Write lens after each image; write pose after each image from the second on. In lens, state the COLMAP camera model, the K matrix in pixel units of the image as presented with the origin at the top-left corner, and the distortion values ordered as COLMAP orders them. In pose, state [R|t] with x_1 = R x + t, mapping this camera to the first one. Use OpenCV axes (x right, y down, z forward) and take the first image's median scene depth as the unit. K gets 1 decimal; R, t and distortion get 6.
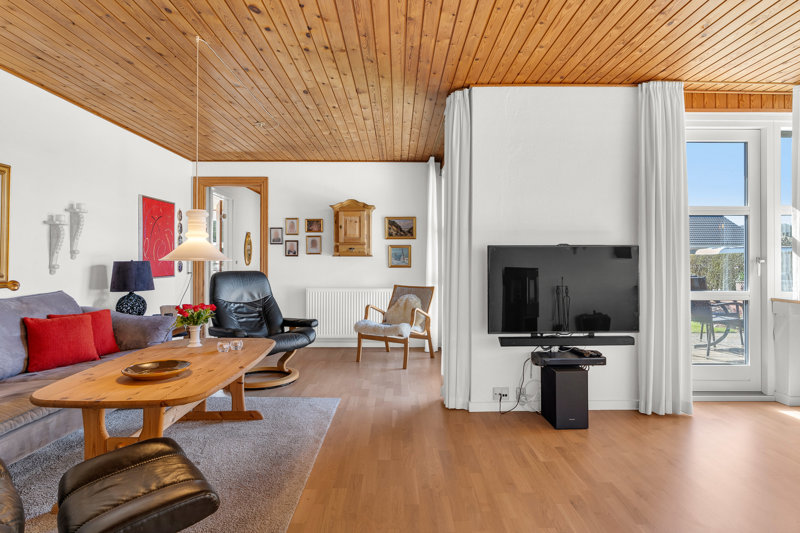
lens RADIAL K [[446.7, 0, 396.7], [0, 446.7, 263.1], [0, 0, 1]] dist [-0.012803, -0.000289]
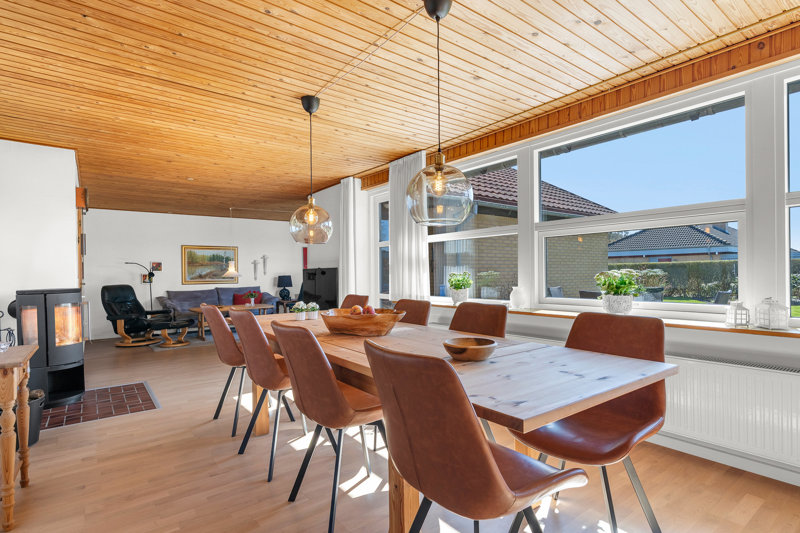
lens RADIAL K [[418.3, 0, 391.8], [0, 418.3, 270.1], [0, 0, 1]] dist [0.013453, -0.000419]
pose [[0.591781, -0.011297, -0.806020, 1.417322], [0.010987, 0.999922, -0.005949, -0.009817], [0.806024, -0.005335, 0.591859, 0.089365]]
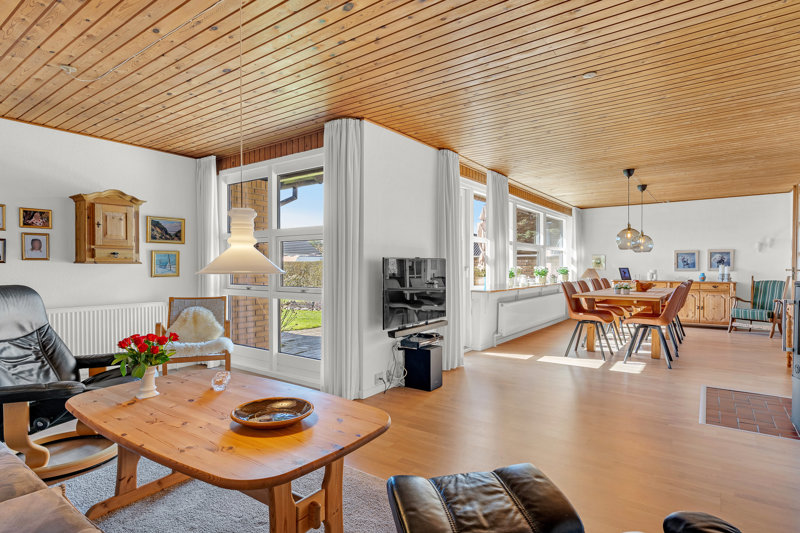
lens RADIAL K [[438.8, 0, 402.5], [0, 438.8, 274.5], [0, 0, 1]] dist [0.003254, -0.001435]
pose [[0.579574, -0.015841, 0.814766, -0.501935], [0.003734, 0.999852, 0.016783, -0.008255], [-0.814911, -0.006685, 0.579547, 0.177871]]
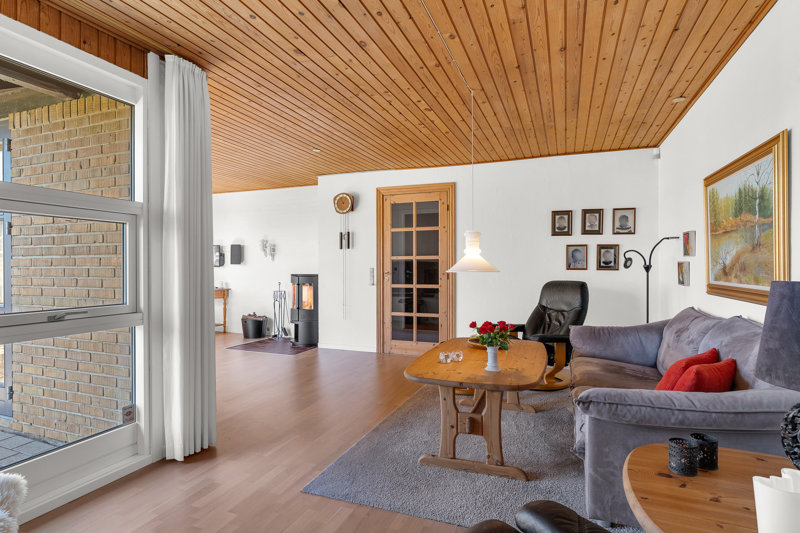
lens RADIAL K [[418.3, 0, 403.0], [0, 418.3, 265.9], [0, 0, 1]] dist [0.013453, -0.000419]
pose [[-0.935431, -0.002541, 0.353500, -0.372890], [-0.003406, 0.999993, -0.001825, -0.008494], [-0.353493, -0.002911, -0.935433, 1.185032]]
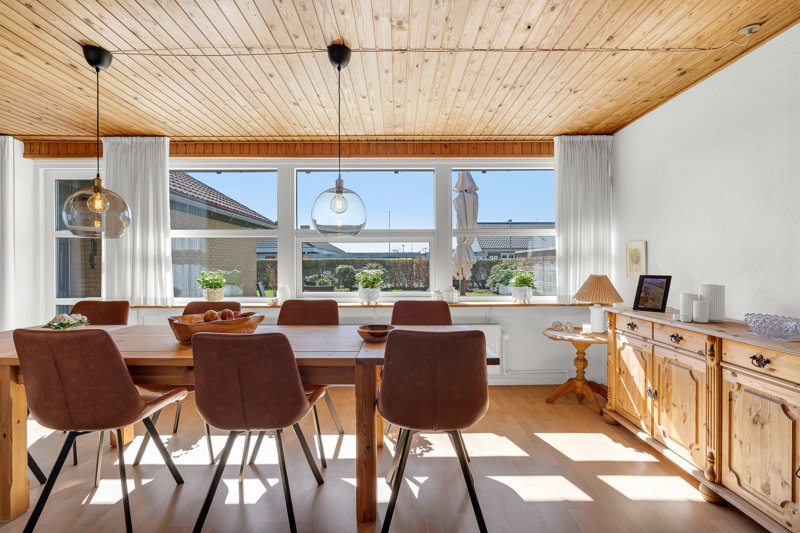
lens RADIAL K [[418.3, 0, 393.9], [0, 418.3, 266.7], [0, 0, 1]] dist [0.013453, -0.000419]
pose [[0.999992, -0.003700, 0.001257, 1.173626], [0.003693, 0.999979, 0.005335, -0.021566], [-0.001276, -0.005330, 0.999985, -0.142928]]
